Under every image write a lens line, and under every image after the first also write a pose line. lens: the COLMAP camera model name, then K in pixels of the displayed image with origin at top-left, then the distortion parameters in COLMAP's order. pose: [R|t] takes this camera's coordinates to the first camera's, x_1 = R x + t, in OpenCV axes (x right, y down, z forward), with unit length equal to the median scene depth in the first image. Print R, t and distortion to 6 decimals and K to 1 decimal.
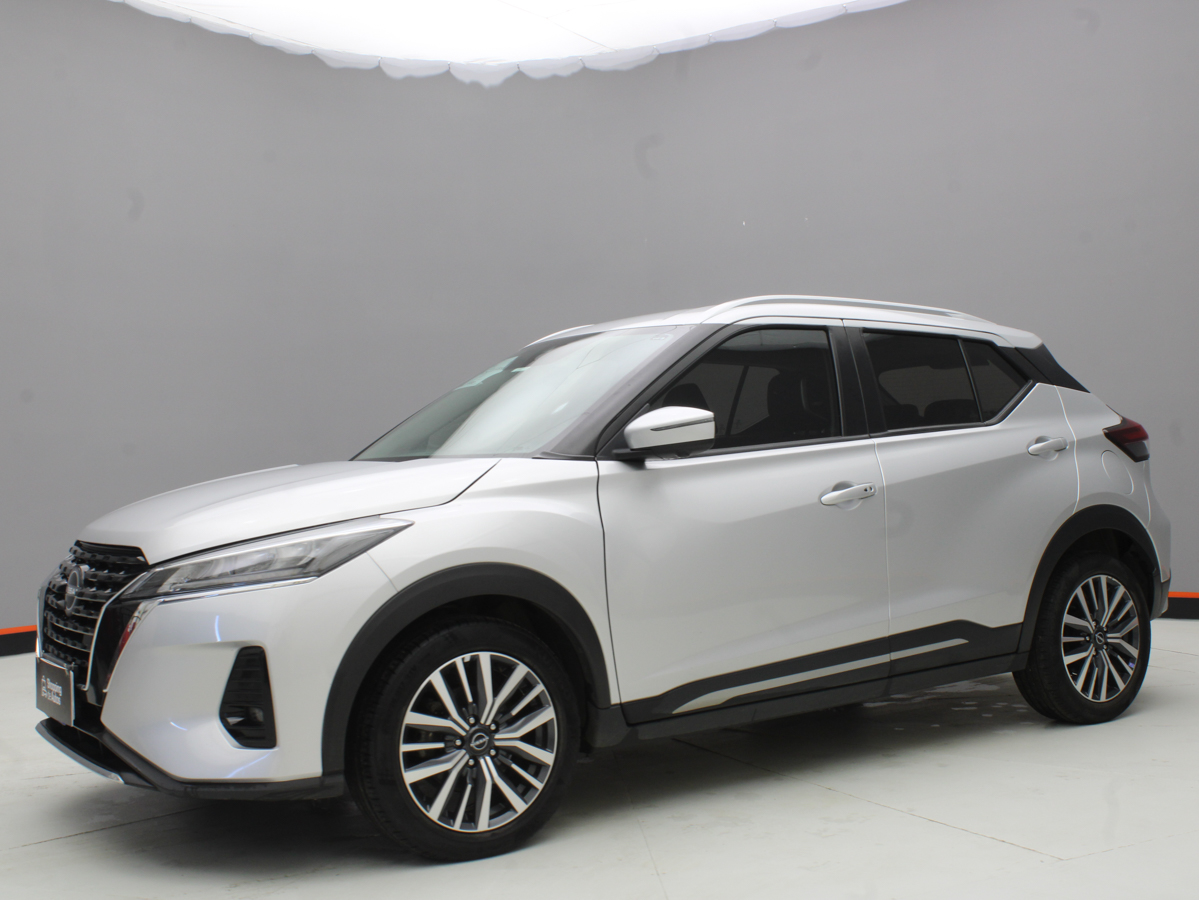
lens RADIAL K [[1442.2, 0, 599.5], [0, 1442.2, 450.0], [0, 0, 1]] dist [-0.113990, 0.026345]
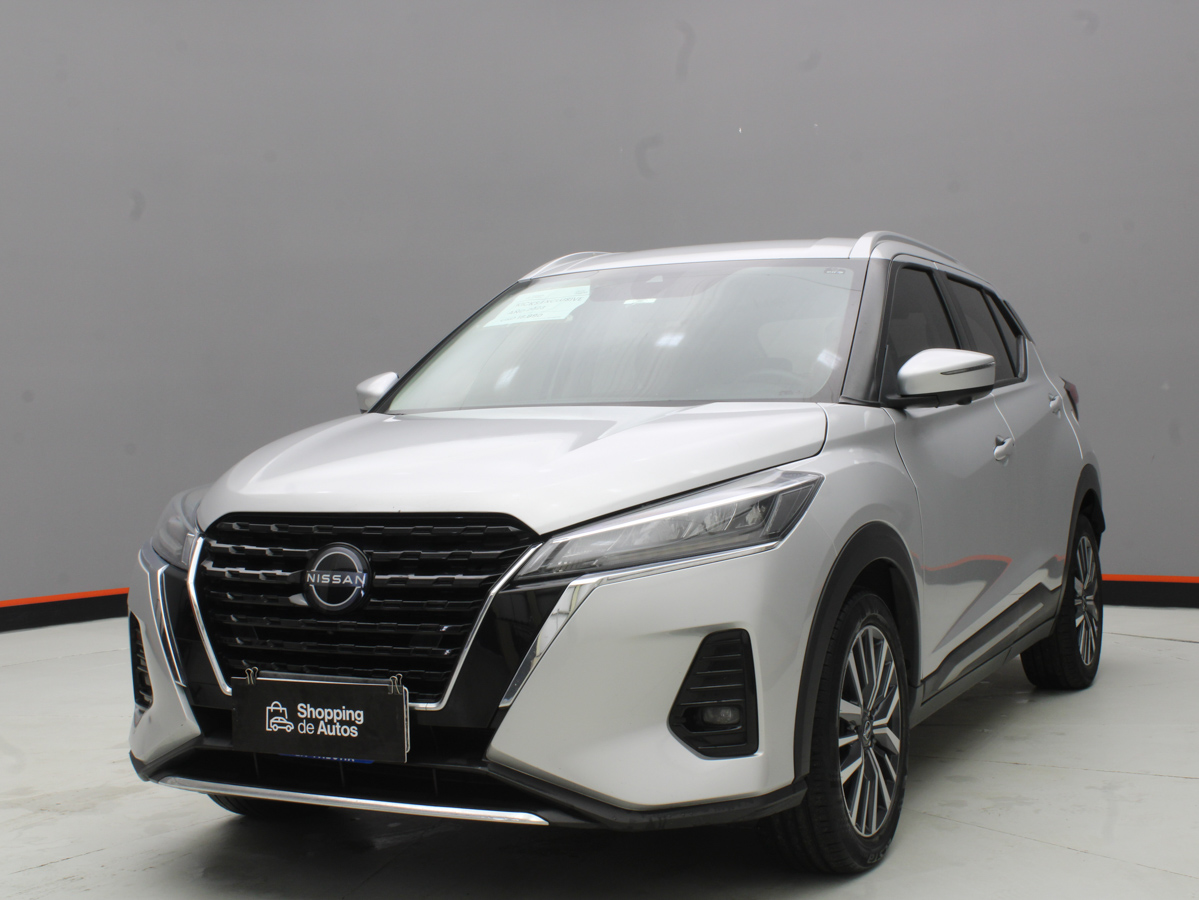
lens RADIAL K [[1729.4, 0, 599.5], [0, 1729.4, 450.0], [0, 0, 1]] dist [-0.094669, -0.003652]
pose [[0.872448, -0.000448, 0.488707, -0.674559], [-0.004501, 0.999950, 0.008953, 0.025116], [-0.488686, -0.010010, 0.872402, 0.170631]]
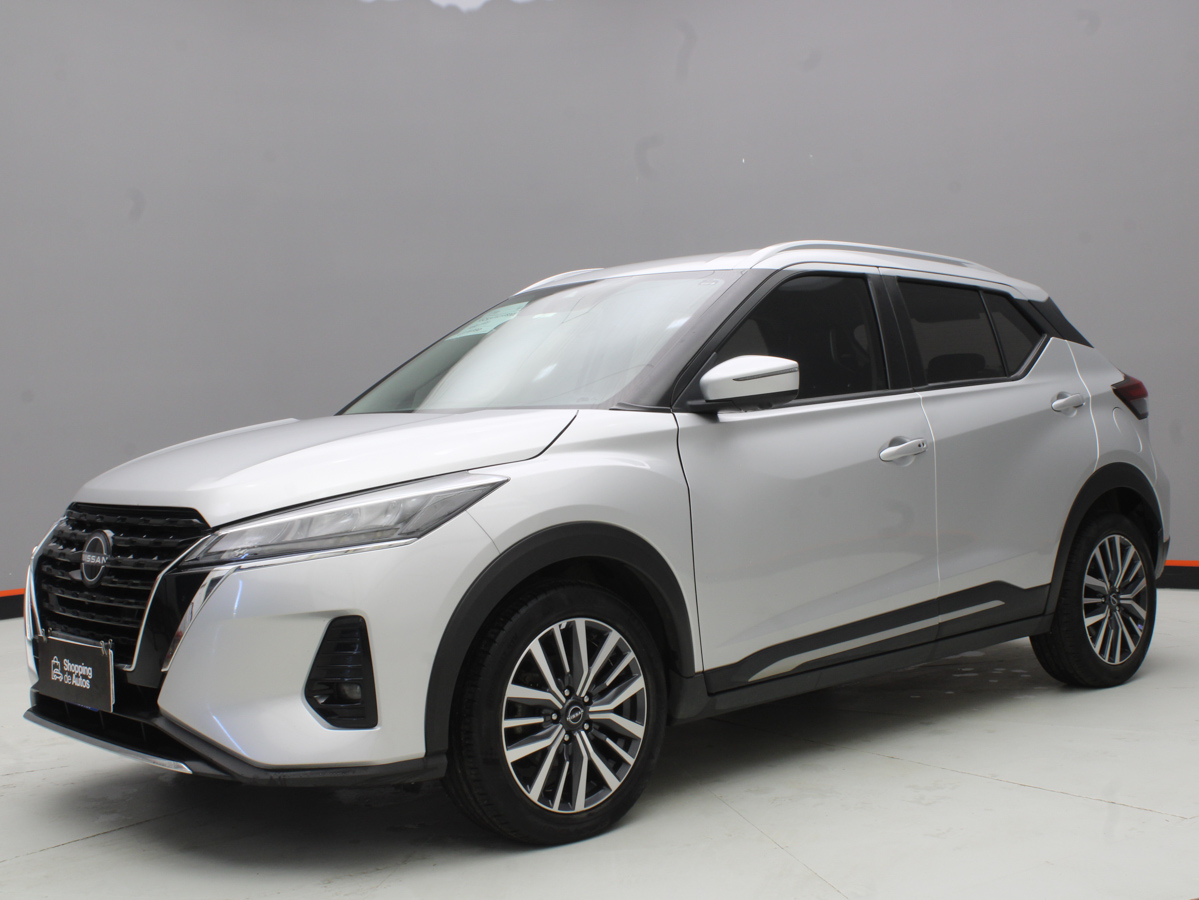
lens RADIAL K [[1556.7, 0, 599.5], [0, 1556.7, 450.0], [0, 0, 1]] dist [-0.096348, -0.008189]
pose [[0.988811, -0.000437, 0.149172, -0.202021], [-0.002920, 0.999747, 0.022286, 0.009436], [-0.149144, -0.022472, 0.988560, 0.011636]]
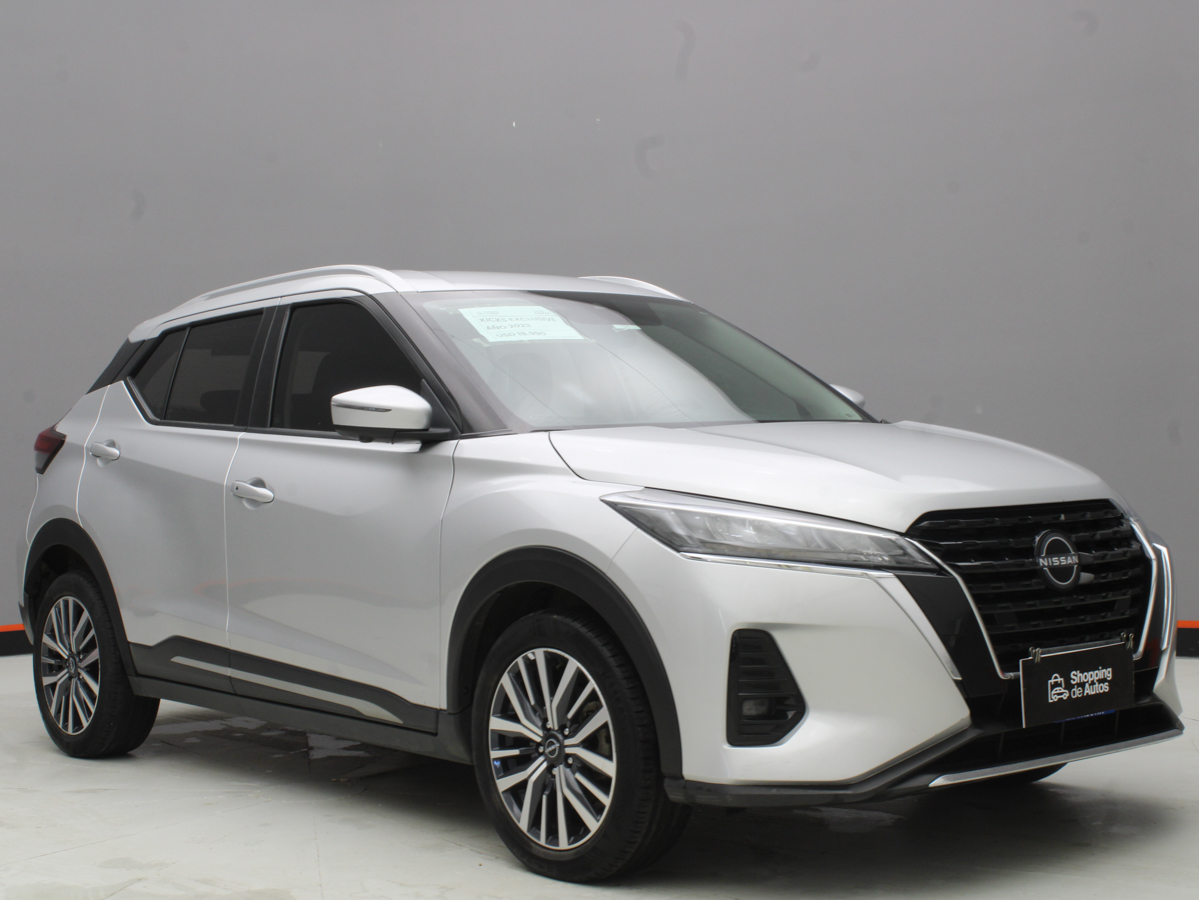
lens RADIAL K [[1887.1, 0, 599.5], [0, 1887.1, 450.0], [0, 0, 1]] dist [-0.033890, -0.062635]
pose [[-0.095842, 0.029450, 0.994961, -1.415267], [0.022944, 0.999362, -0.027370, 0.058122], [-0.995132, 0.020205, -0.096457, 1.353011]]
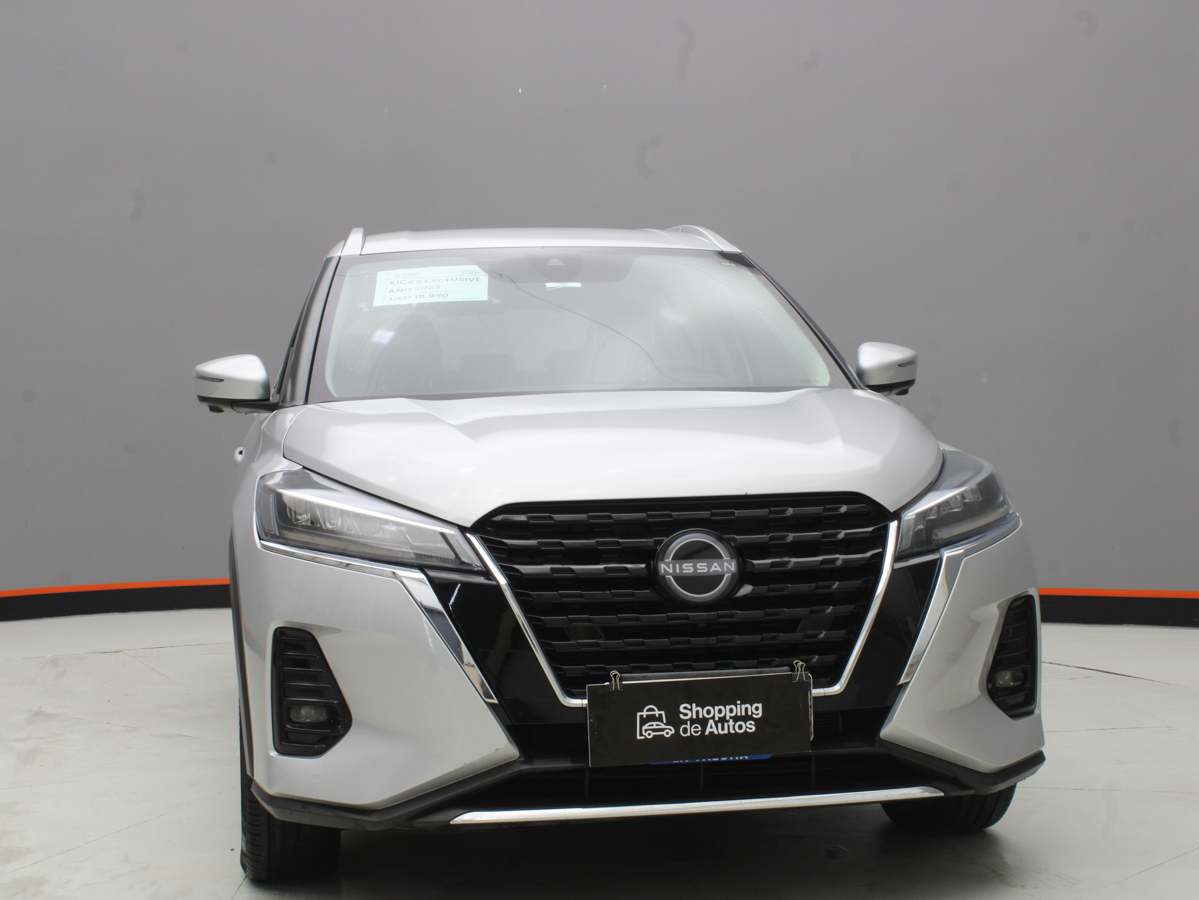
lens RADIAL K [[1887.1, 0, 599.5], [0, 1887.1, 450.0], [0, 0, 1]] dist [-0.033890, -0.062635]
pose [[0.411252, 0.000014, 0.911522, -1.189912], [0.005776, 0.999980, -0.002621, 0.045163], [-0.911503, 0.006343, 0.411244, 0.667878]]
